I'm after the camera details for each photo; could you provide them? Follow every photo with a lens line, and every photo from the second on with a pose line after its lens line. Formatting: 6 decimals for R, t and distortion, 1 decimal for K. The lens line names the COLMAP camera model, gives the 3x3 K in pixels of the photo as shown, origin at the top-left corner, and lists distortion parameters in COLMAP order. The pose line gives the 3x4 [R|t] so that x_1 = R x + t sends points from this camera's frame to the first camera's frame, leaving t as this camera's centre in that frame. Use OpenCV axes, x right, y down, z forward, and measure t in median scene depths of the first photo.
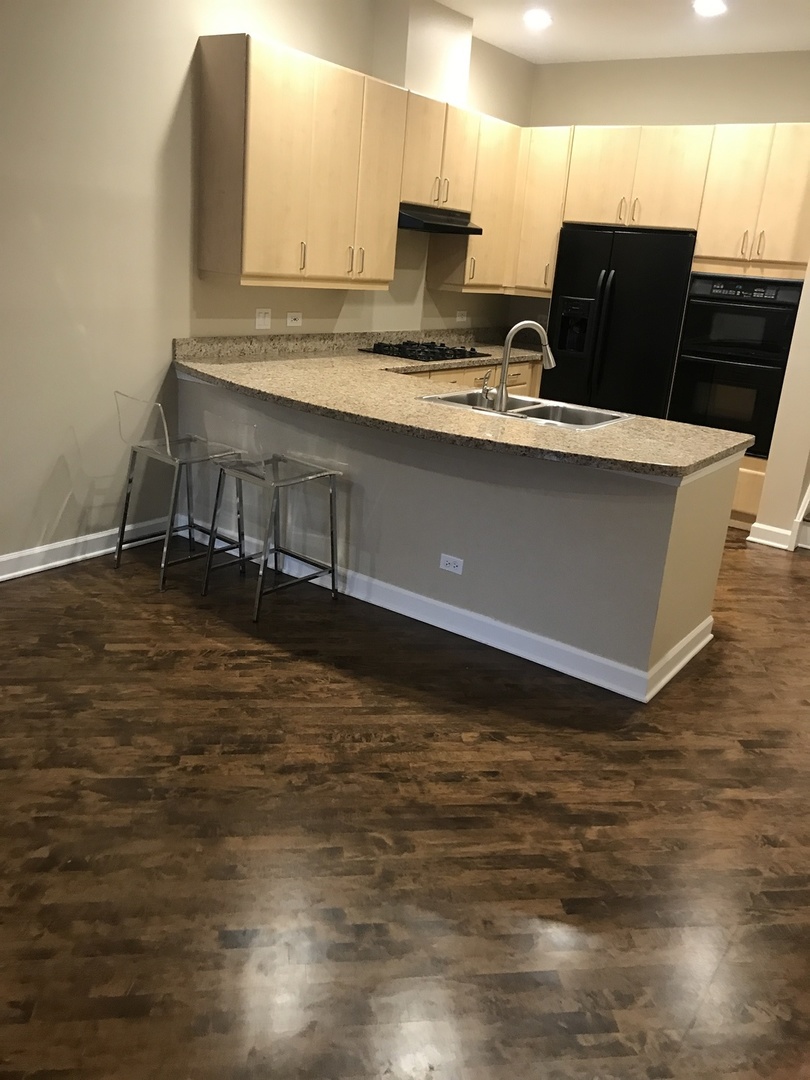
lens RADIAL K [[886.4, 0, 413.3], [0, 886.4, 521.7], [0, 0, 1]] dist [0.061345, -0.104169]
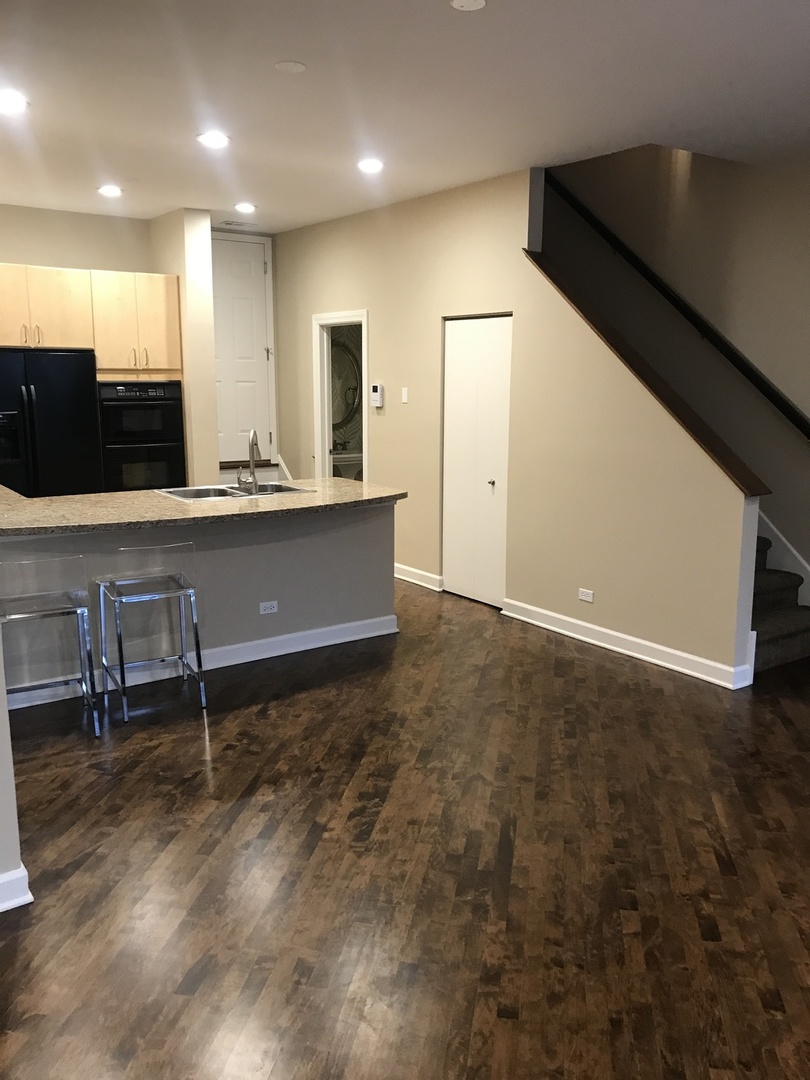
lens RADIAL K [[871.8, 0, 430.0], [0, 871.8, 541.7], [0, 0, 1]] dist [0.120660, -0.353639]
pose [[0.306926, -0.254405, 0.917101, -0.771867], [0.292333, 0.942229, 0.163541, -0.138520], [-0.905725, 0.217904, 0.363565, 0.182510]]
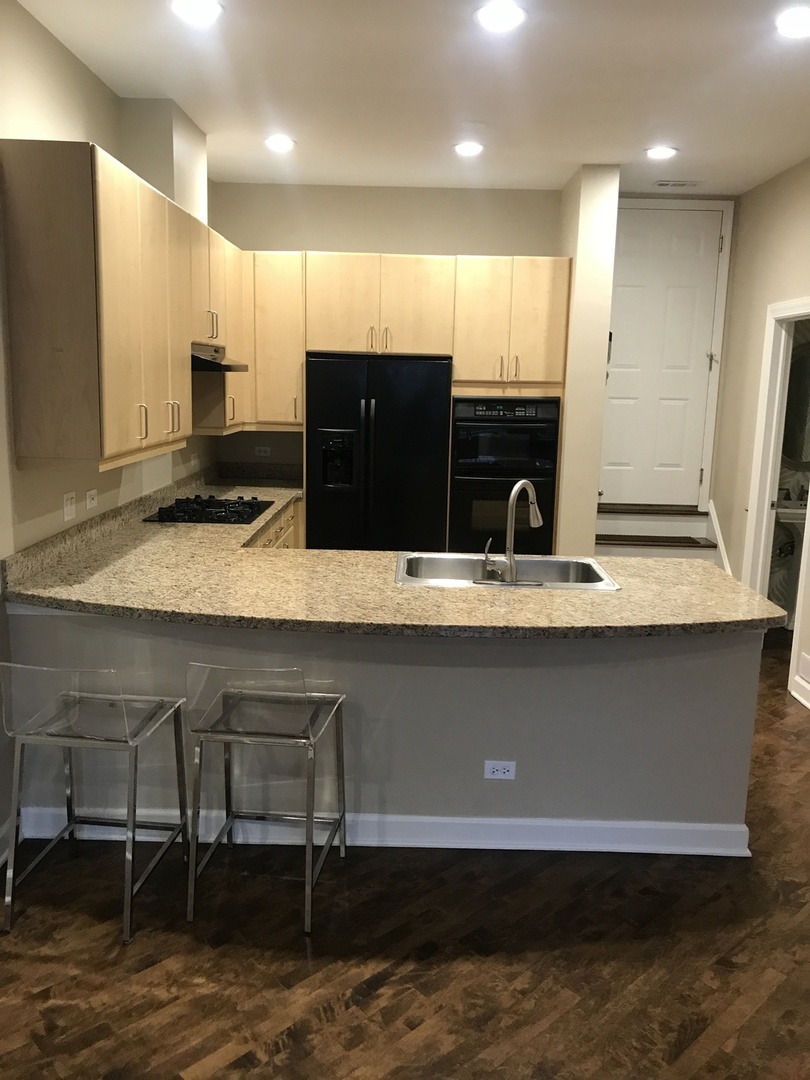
lens RADIAL K [[885.1, 0, 409.3], [0, 885.1, 538.5], [0, 0, 1]] dist [0.010857, 0.003523]
pose [[0.818013, -0.164704, 0.551115, -0.319643], [0.208793, 0.977800, -0.017688, -0.119750], [-0.535967, 0.129538, 0.834242, 0.222684]]
